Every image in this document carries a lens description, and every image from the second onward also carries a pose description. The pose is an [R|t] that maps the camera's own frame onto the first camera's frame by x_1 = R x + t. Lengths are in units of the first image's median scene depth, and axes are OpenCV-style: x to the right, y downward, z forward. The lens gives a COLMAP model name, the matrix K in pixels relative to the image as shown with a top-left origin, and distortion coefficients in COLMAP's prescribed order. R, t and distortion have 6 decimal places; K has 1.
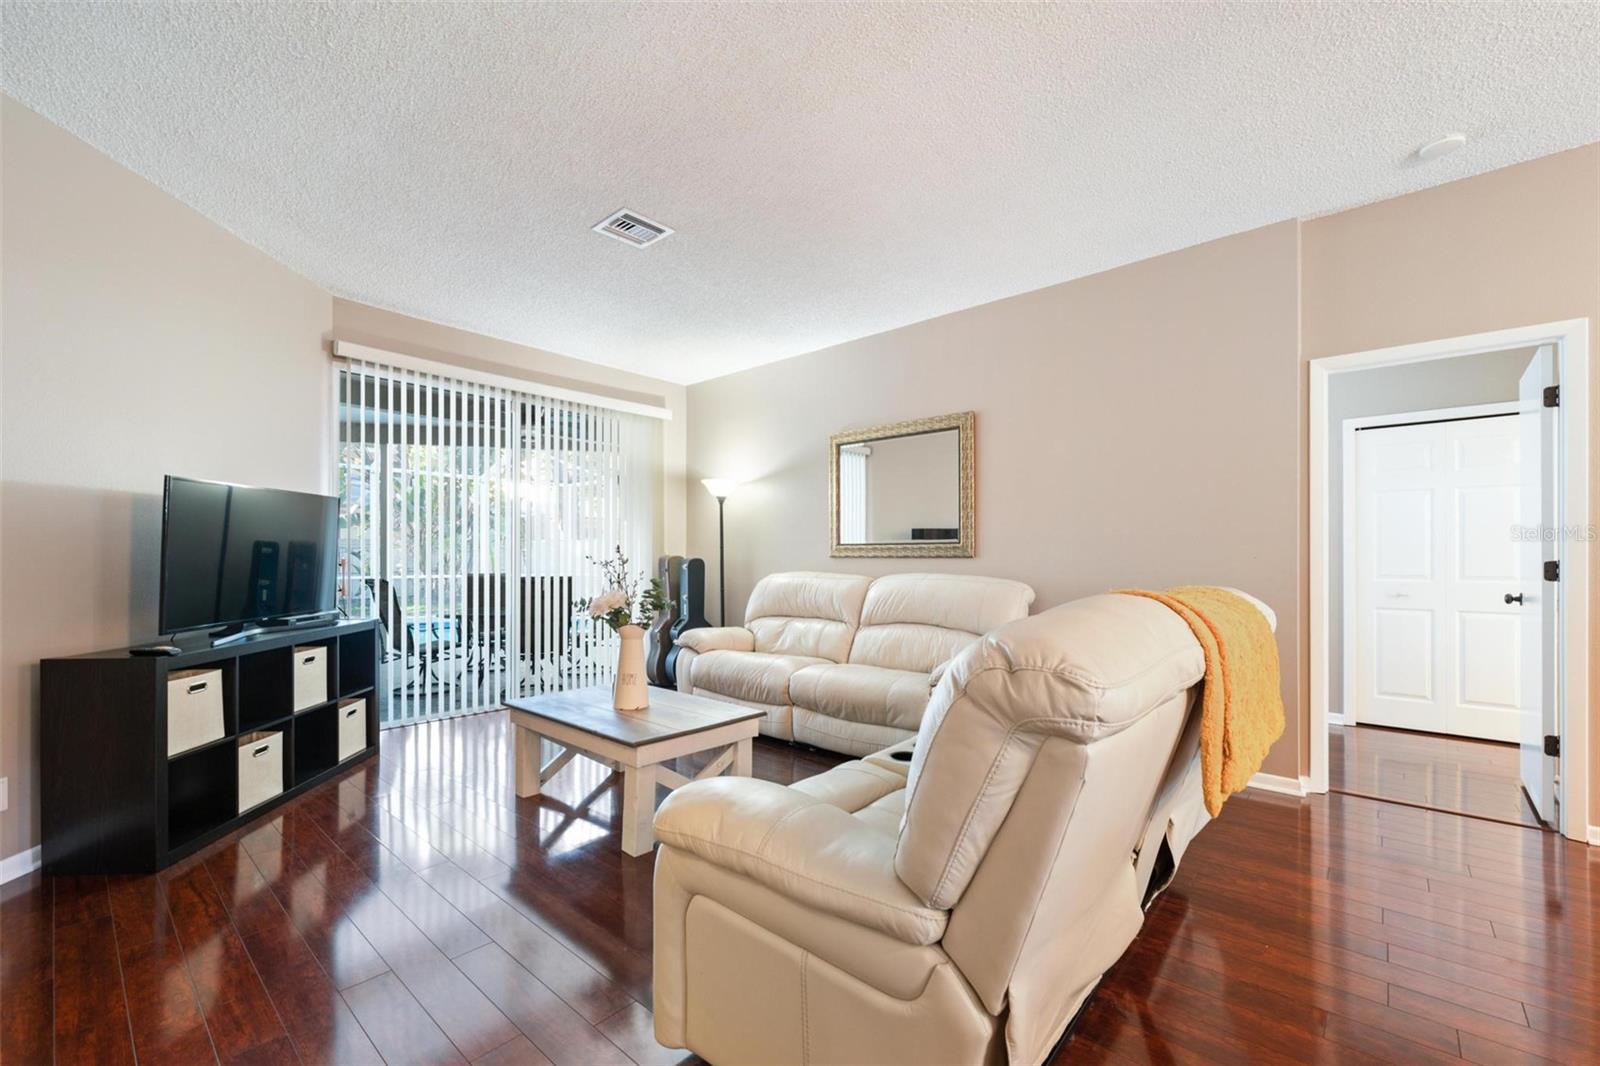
lens RADIAL K [[654.5, 0, 803.7], [0, 654.5, 557.1], [0, 0, 1]] dist [-0.000329, 0.000029]
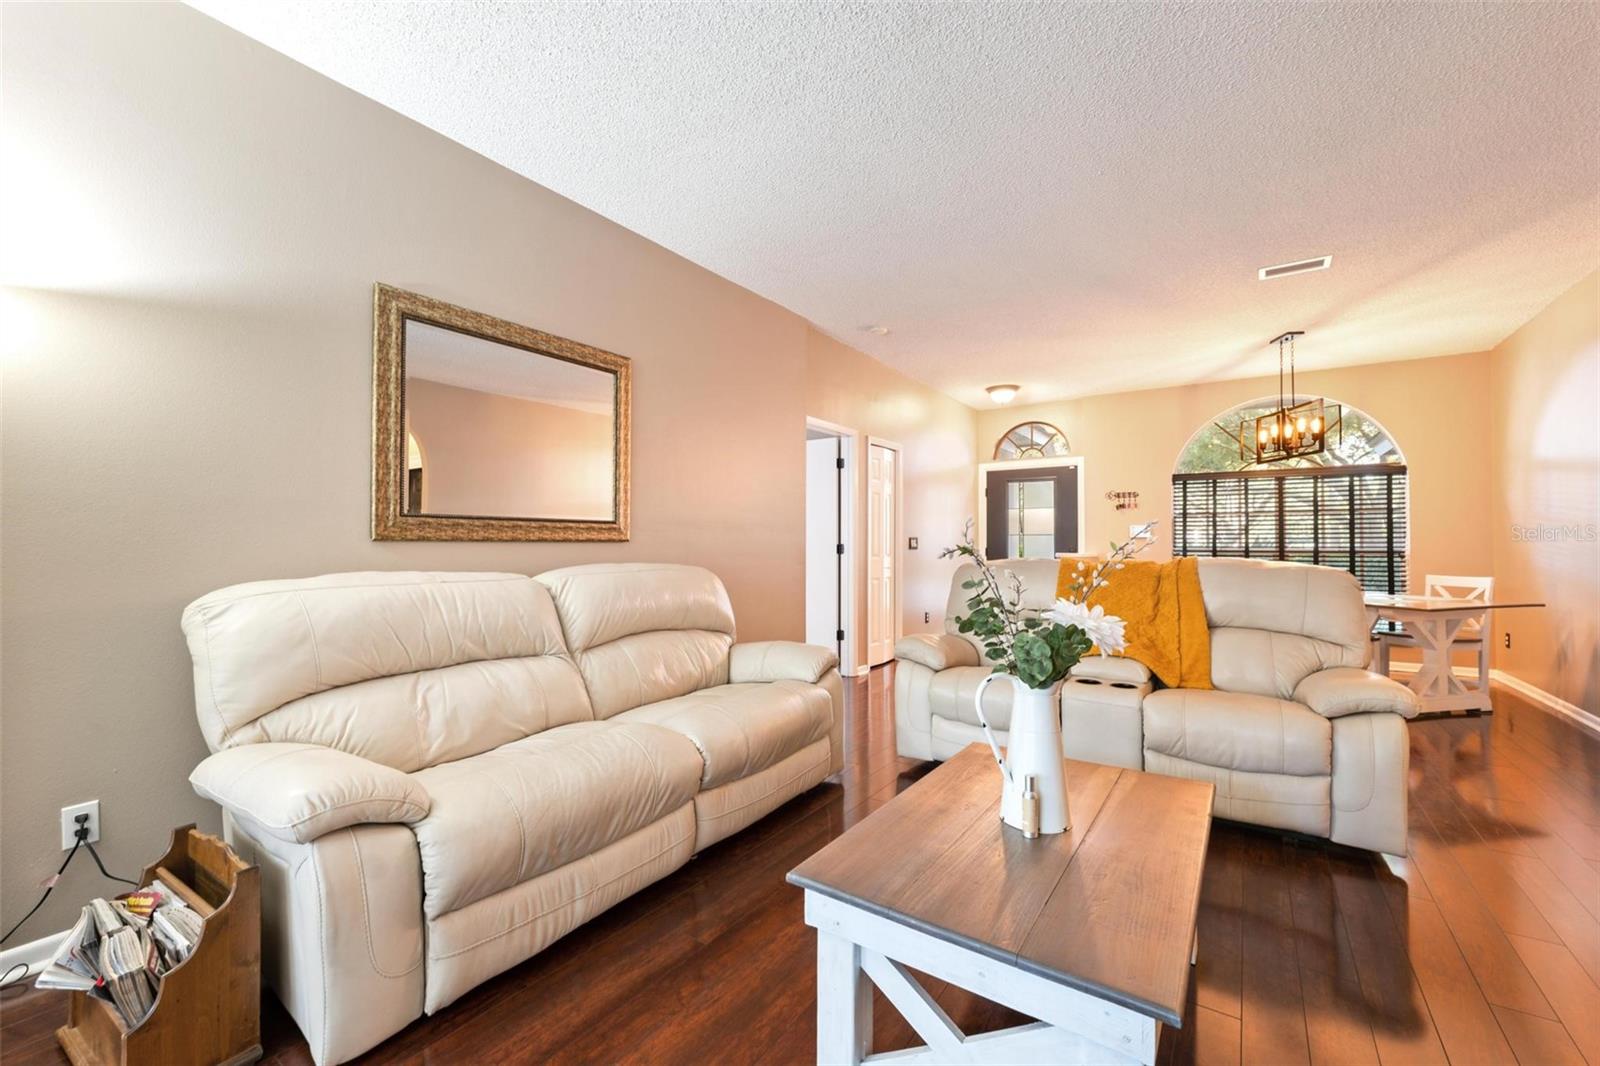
lens RADIAL K [[650.9, 0, 800.0], [0, 650.9, 533.0], [0, 0, 1]] dist [-0.000356, 0.000286]
pose [[-0.113550, 0.014546, 0.993426, -0.400191], [-0.007223, 0.999854, -0.015466, 0.000391], [-0.993506, -0.008931, -0.113428, 0.641275]]
